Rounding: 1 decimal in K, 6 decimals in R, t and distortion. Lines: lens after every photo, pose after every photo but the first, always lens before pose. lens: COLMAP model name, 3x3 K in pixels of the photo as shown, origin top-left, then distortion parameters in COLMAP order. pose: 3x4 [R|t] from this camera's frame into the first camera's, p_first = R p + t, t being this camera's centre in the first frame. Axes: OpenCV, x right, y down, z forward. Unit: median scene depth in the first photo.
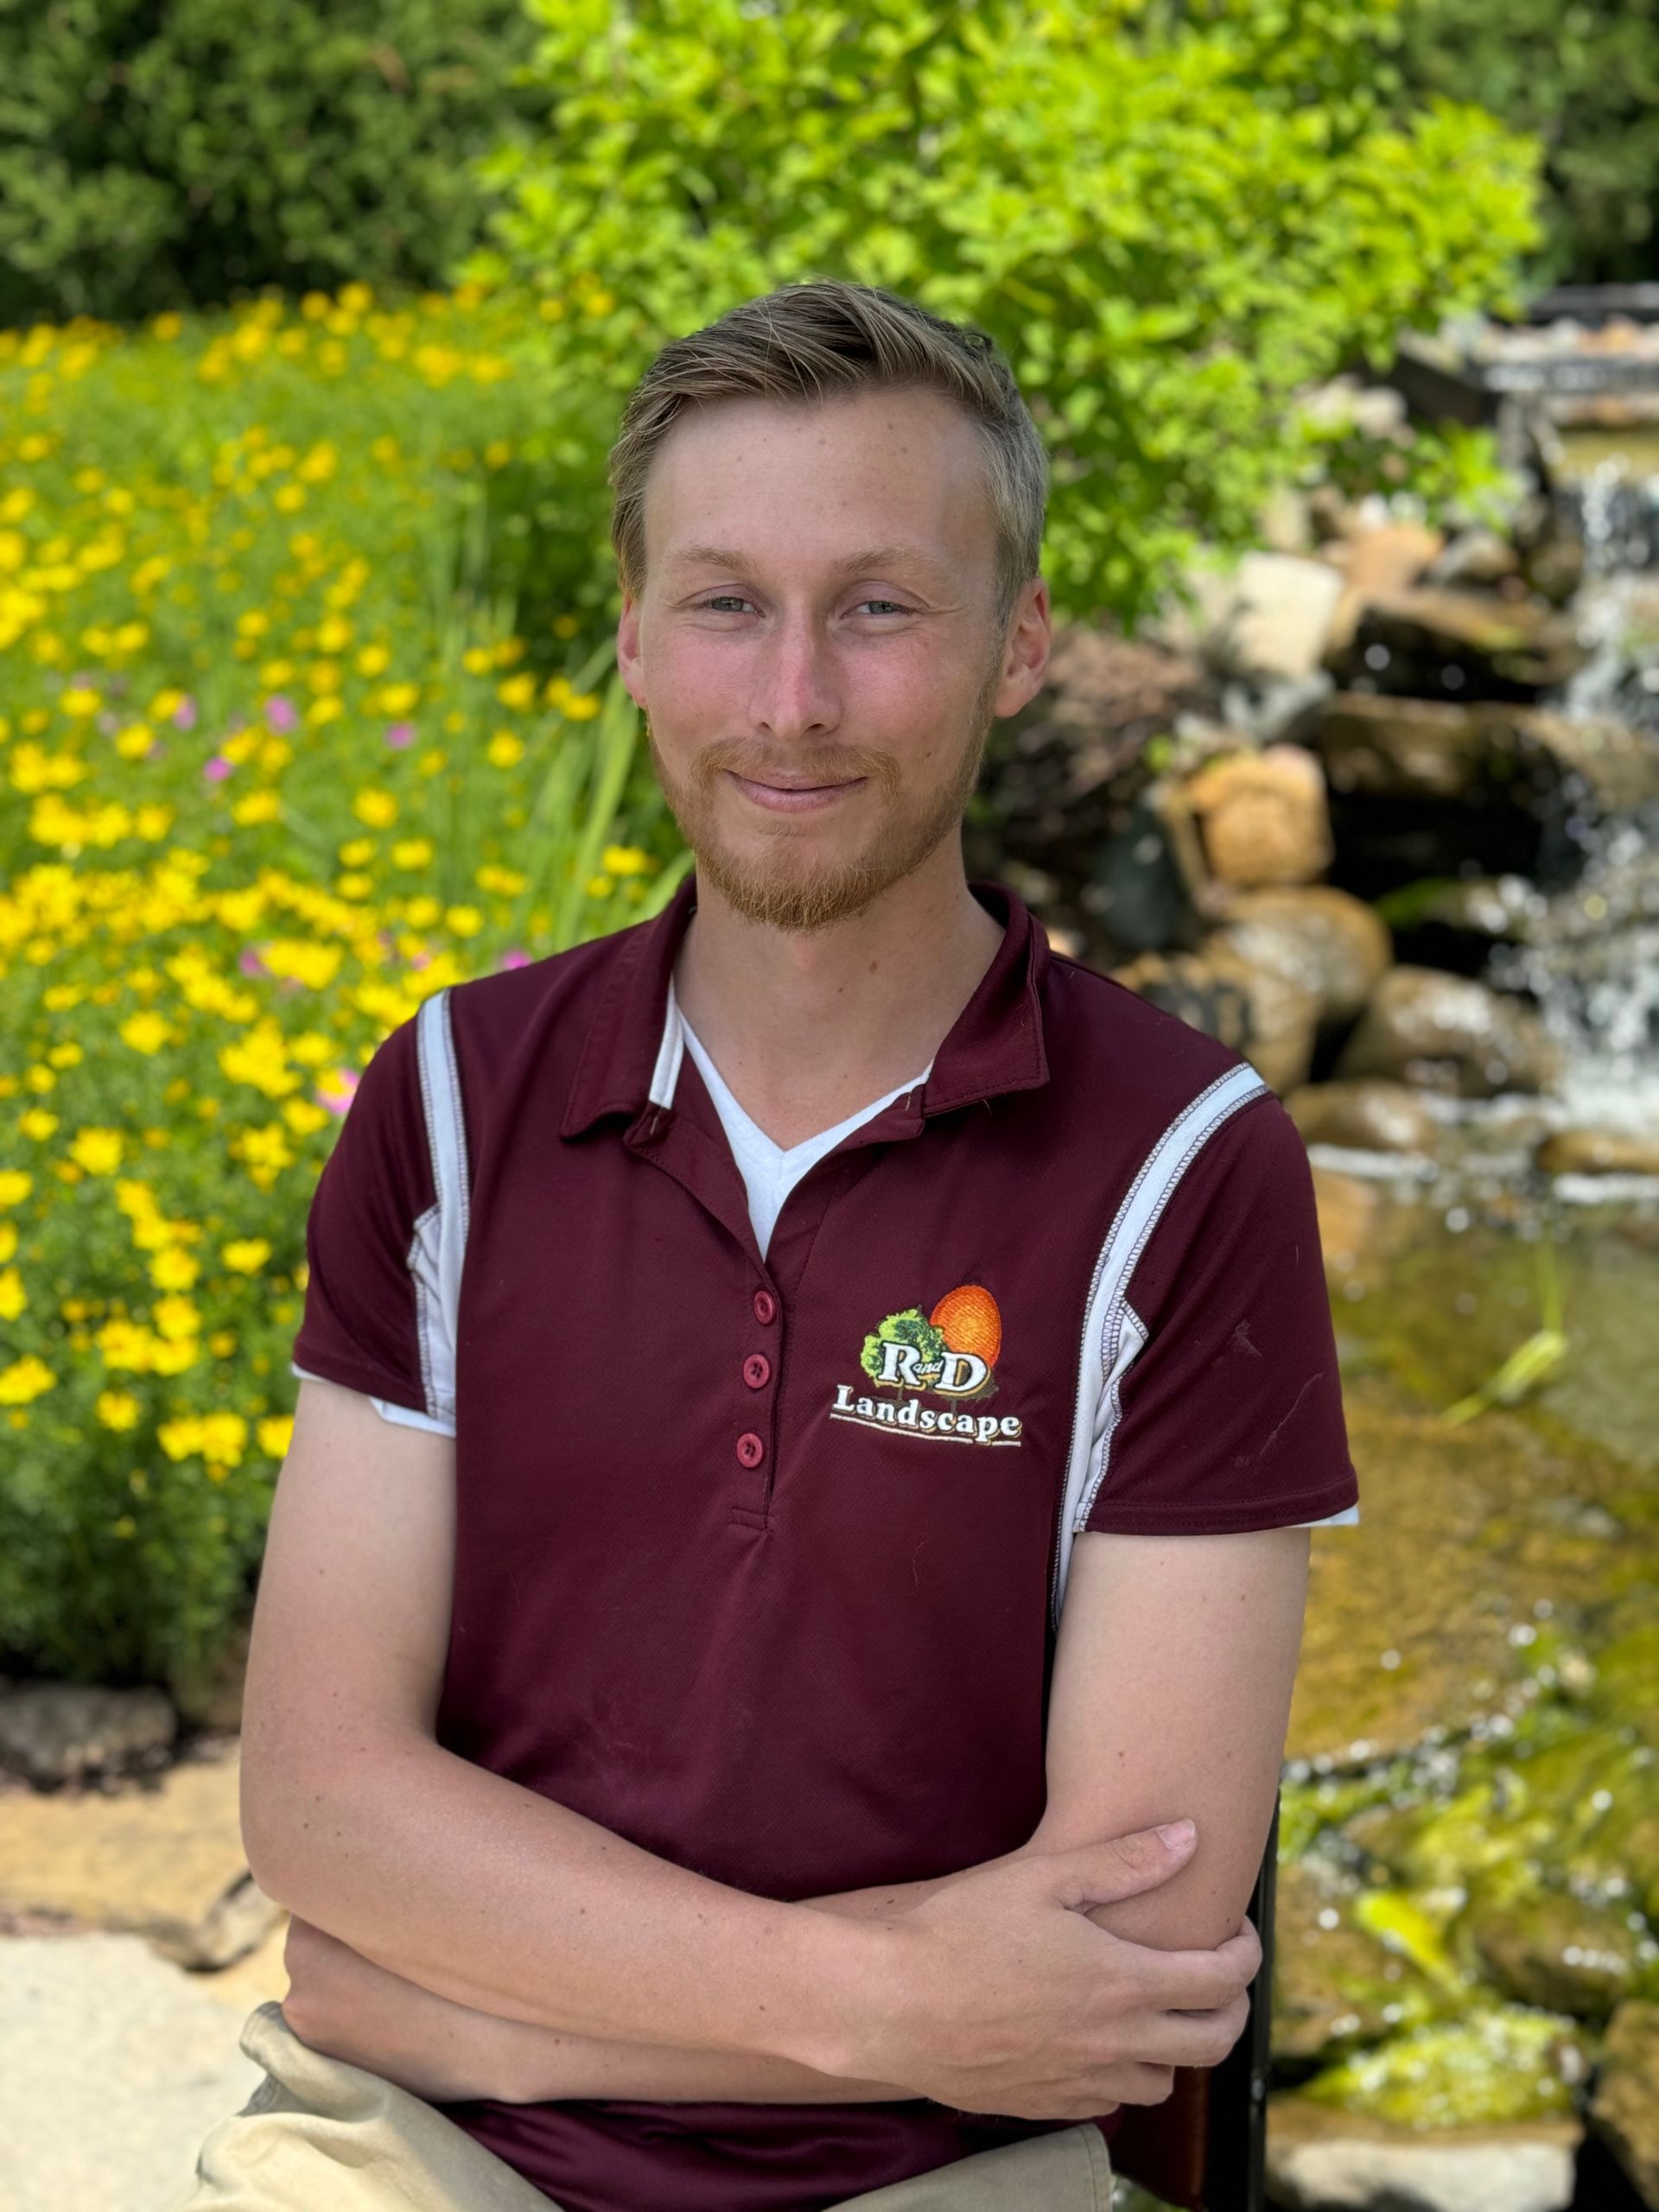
lens RADIAL K [[3025.1, 0, 843.0], [0, 3025.1, 1107.4], [0, 0, 1]] dist [0.200273, -0.531730]
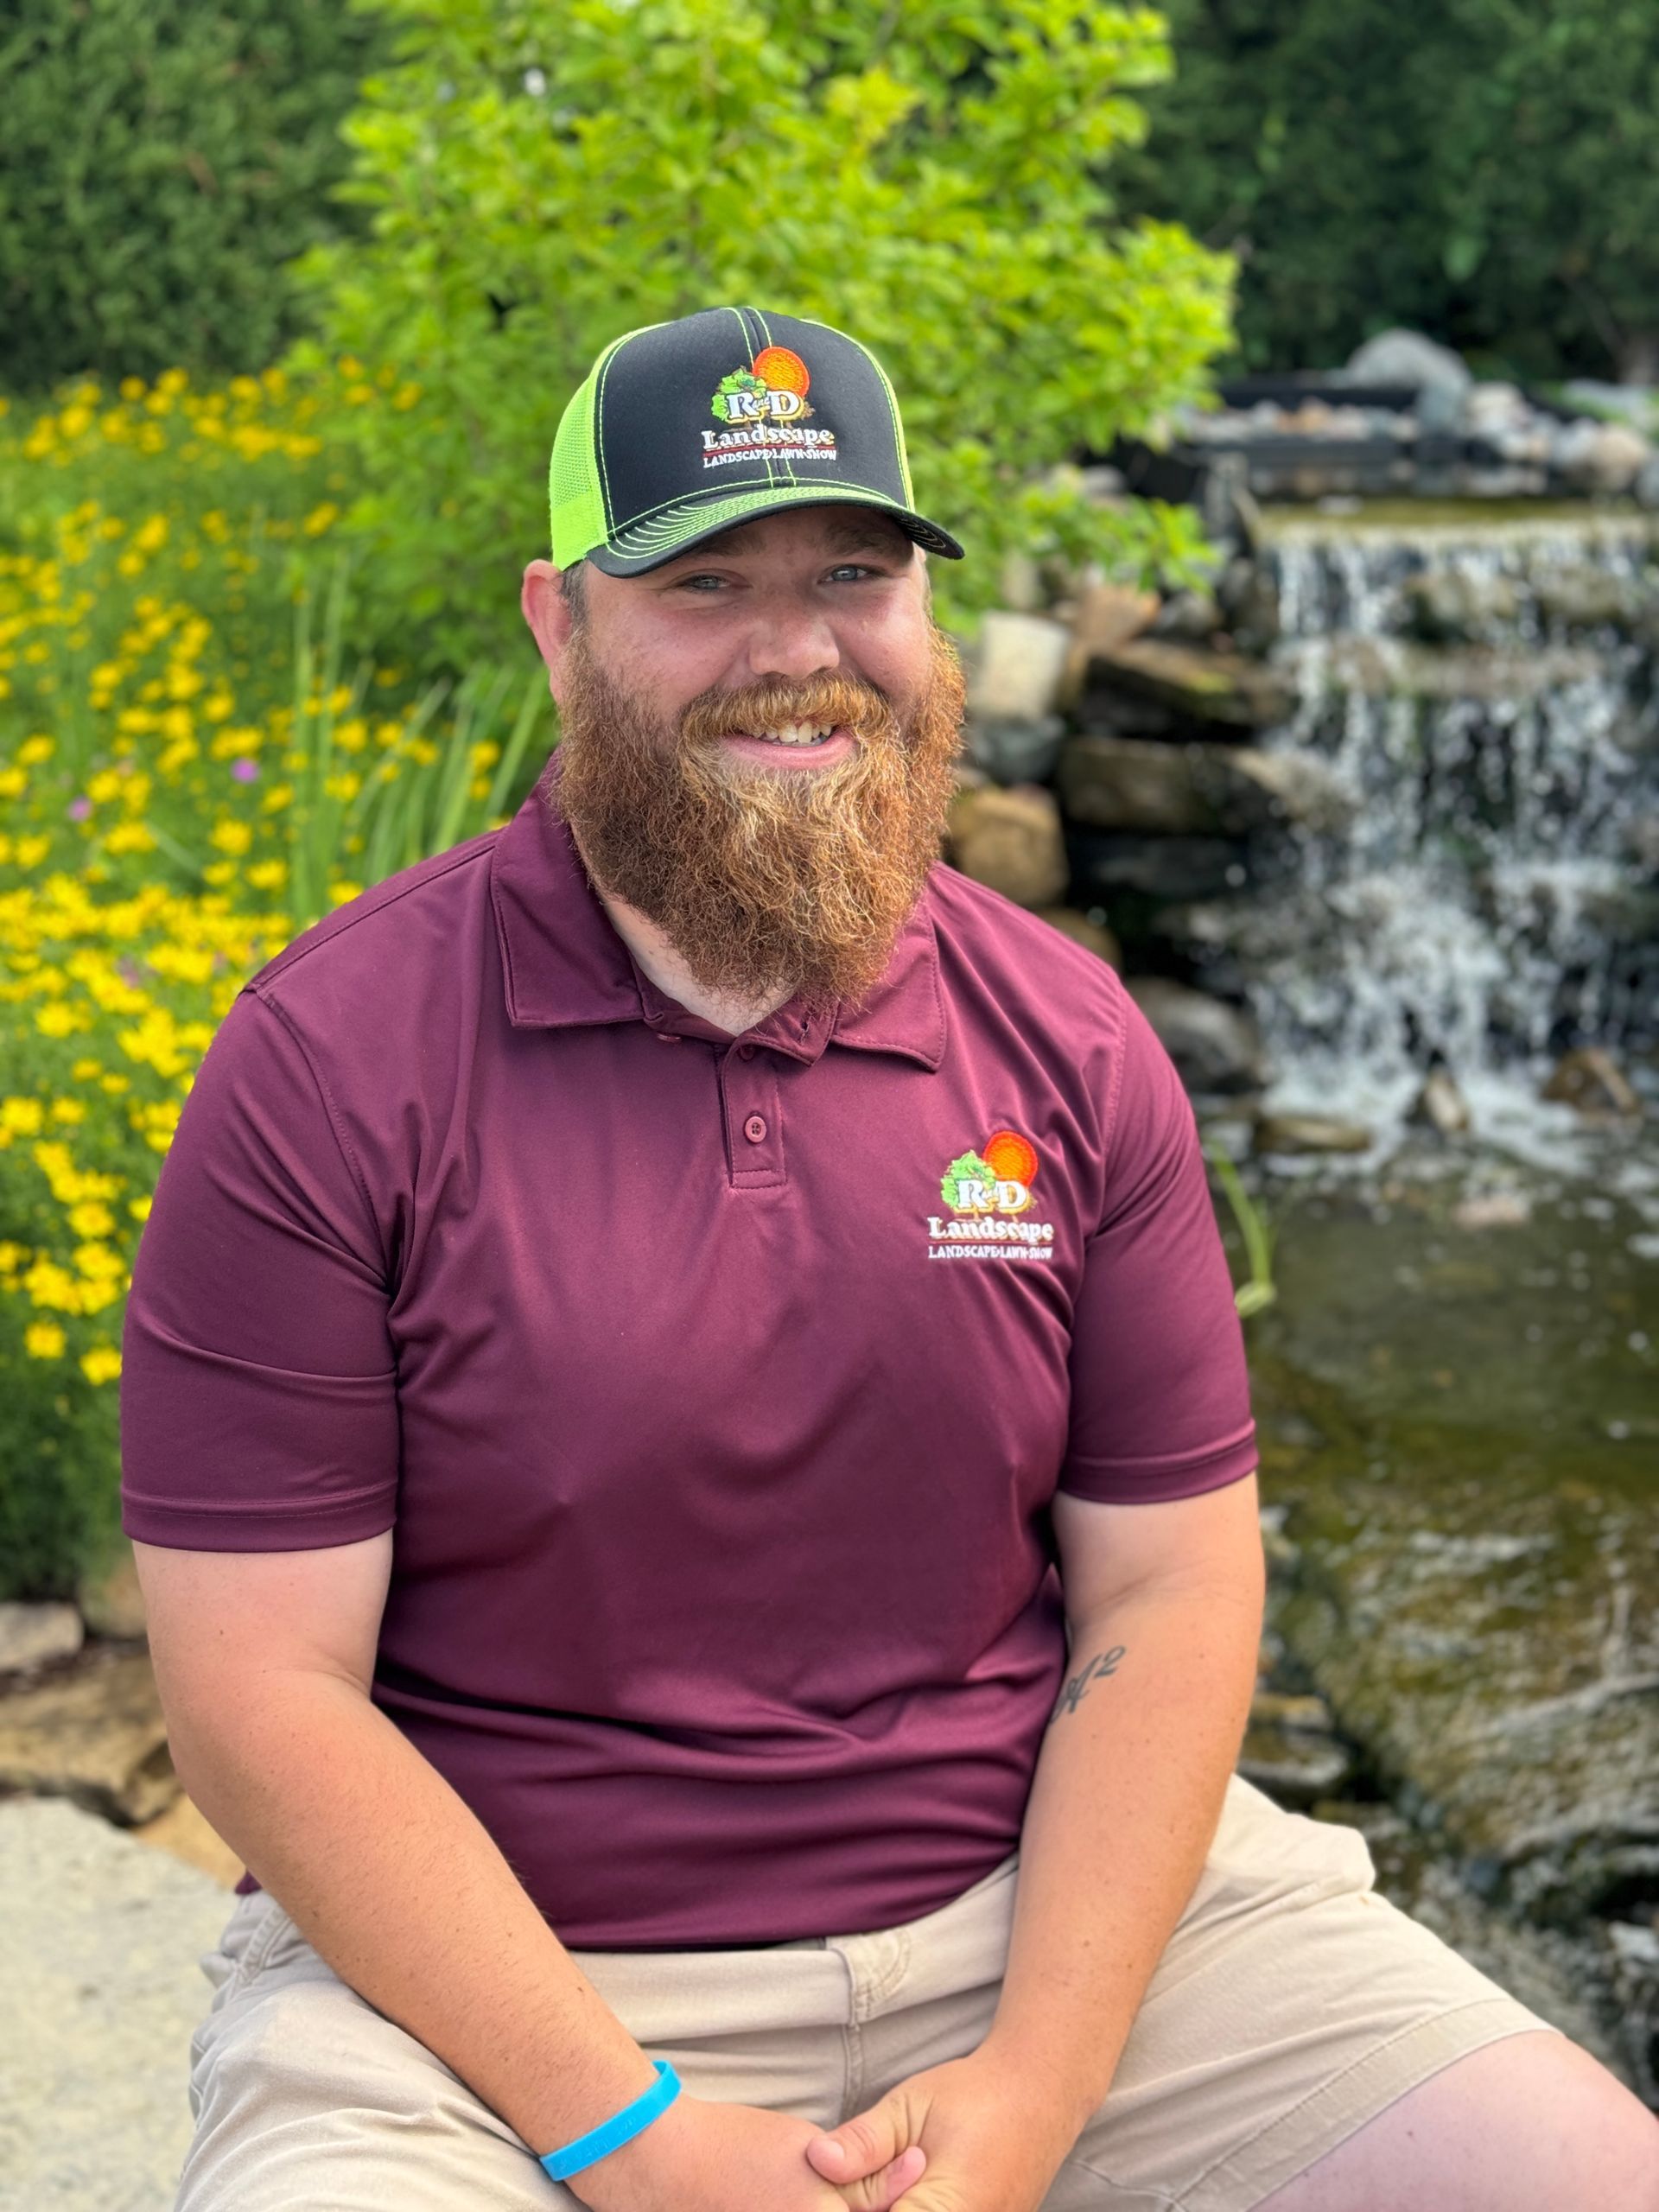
lens RADIAL K [[2991.0, 0, 805.1], [0, 2991.0, 1121.8], [0, 0, 1]] dist [0.205932, -0.501472]
pose [[0.997509, -0.019218, 0.067875, -0.016853], [0.020109, 0.999720, -0.012470, 0.023888], [-0.067616, 0.013804, 0.997616, -0.122272]]
